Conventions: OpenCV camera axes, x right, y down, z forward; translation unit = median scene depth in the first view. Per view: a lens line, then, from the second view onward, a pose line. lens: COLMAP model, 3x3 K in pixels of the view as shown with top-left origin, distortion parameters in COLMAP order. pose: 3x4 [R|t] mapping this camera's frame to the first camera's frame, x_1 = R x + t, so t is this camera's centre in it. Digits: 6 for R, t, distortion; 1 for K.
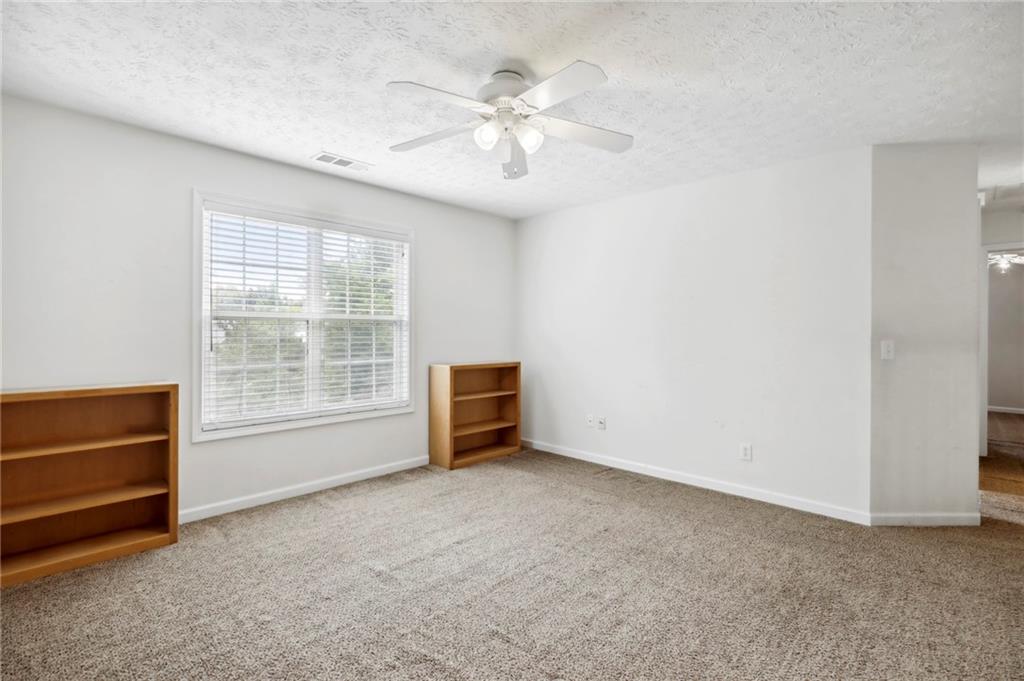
lens RADIAL K [[510.0, 0, 515.0], [0, 510.0, 336.9], [0, 0, 1]] dist [0.094294, -0.000274]
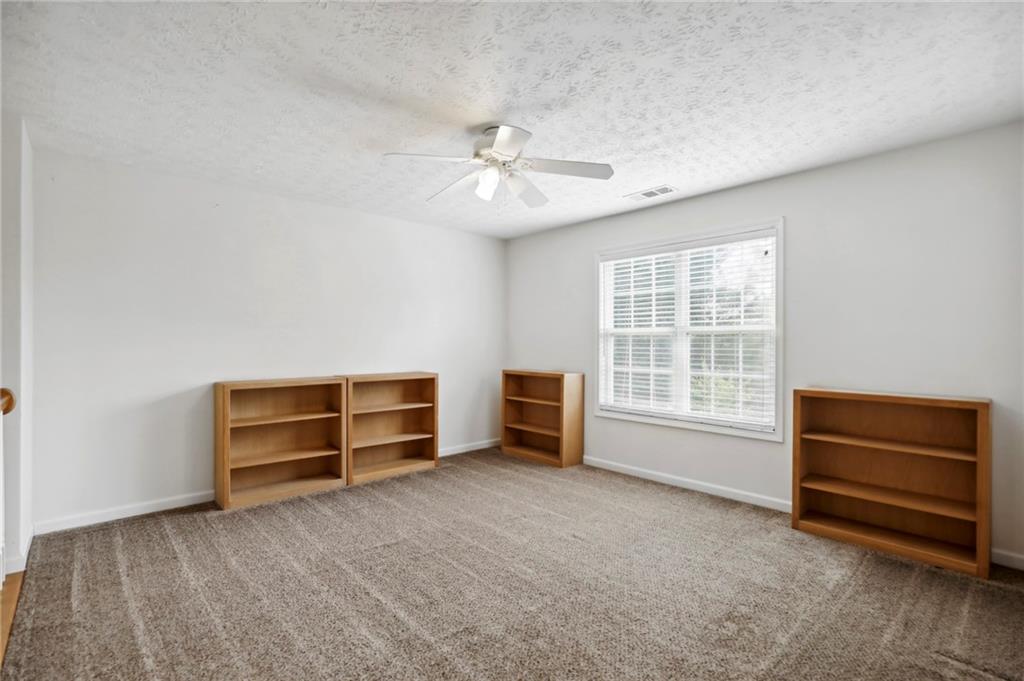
lens RADIAL K [[480.1, 0, 510.1], [0, 480.1, 344.6], [0, 0, 1]] dist [-0.002719, -0.000385]
pose [[-0.070298, 0.000954, -0.997526, 0.691174], [-0.012860, 0.999916, 0.001862, -0.005047], [0.997443, 0.012959, -0.070280, 0.732207]]
